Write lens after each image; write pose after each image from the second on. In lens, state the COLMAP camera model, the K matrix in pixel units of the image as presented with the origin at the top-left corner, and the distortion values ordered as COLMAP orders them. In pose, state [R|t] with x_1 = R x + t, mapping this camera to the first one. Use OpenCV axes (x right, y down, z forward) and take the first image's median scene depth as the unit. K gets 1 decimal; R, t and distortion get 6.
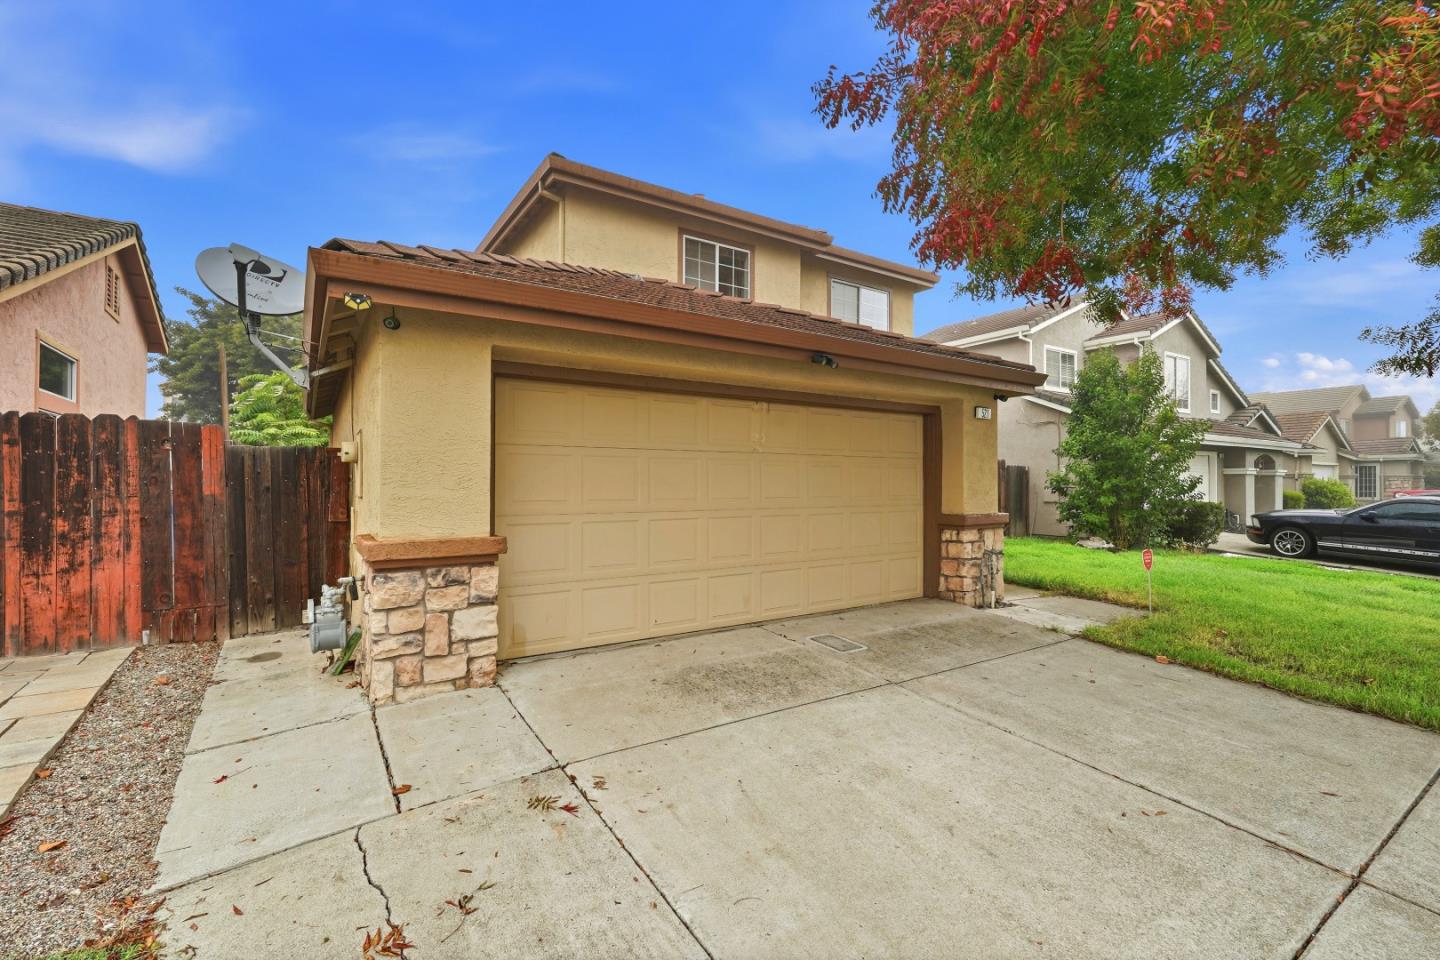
lens RADIAL K [[649.2, 0, 724.4], [0, 649.2, 480.1], [0, 0, 1]] dist [-0.004144, 0.000040]
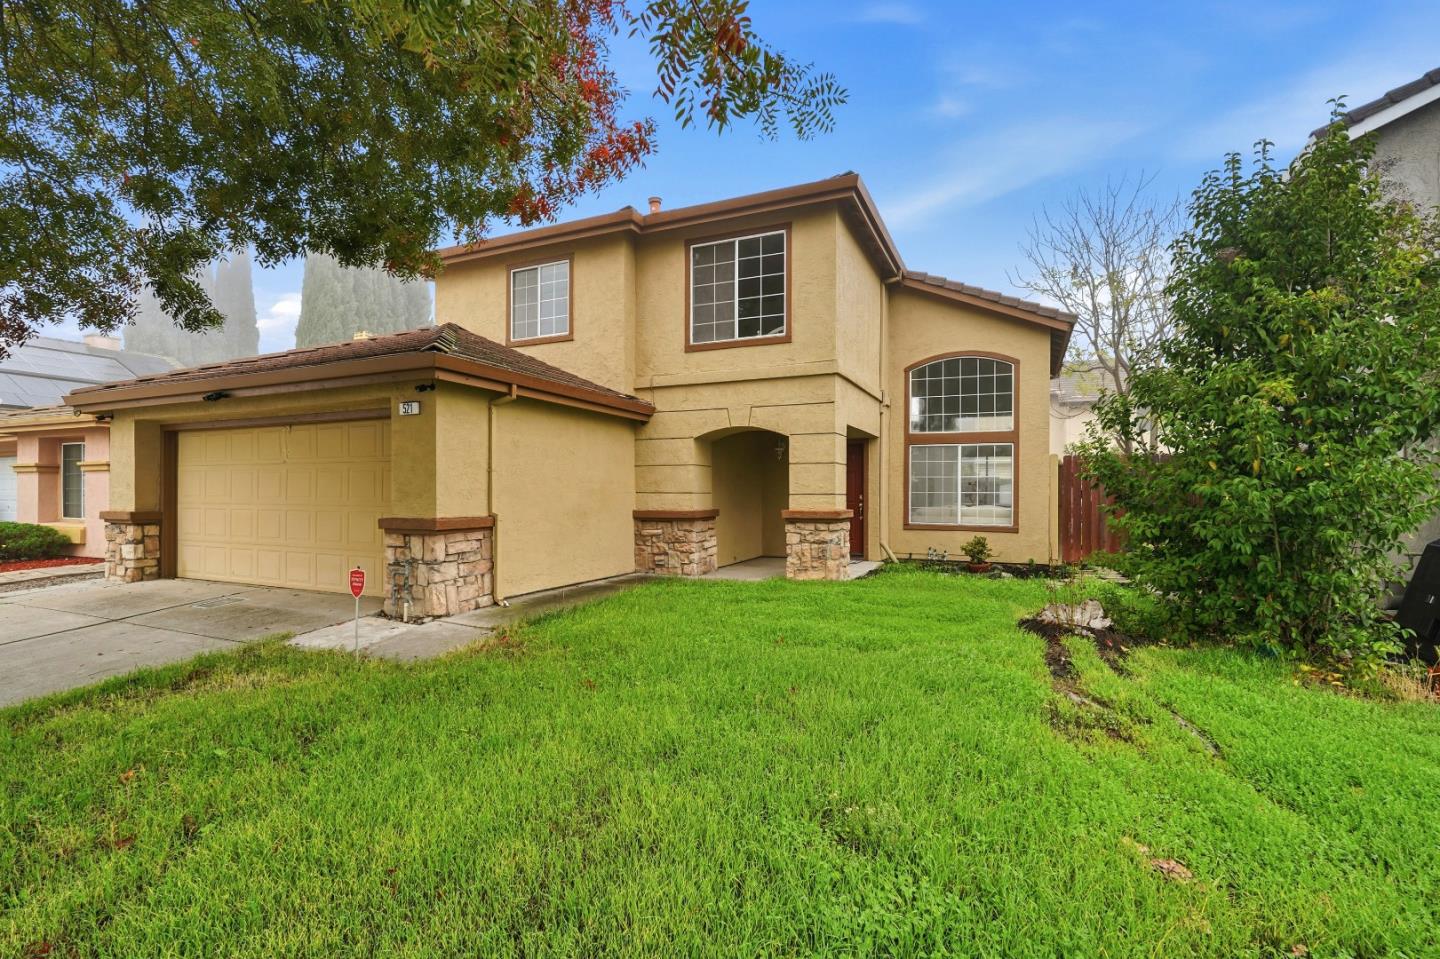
lens RADIAL K [[649.2, 0, 723.8], [0, 649.2, 485.8], [0, 0, 1]] dist [-0.004144, 0.000040]
pose [[0.536982, -0.011600, -0.843514, 0.810305], [-0.004550, 0.999851, -0.016646, 0.011245], [0.843582, 0.012776, 0.536849, 0.505823]]
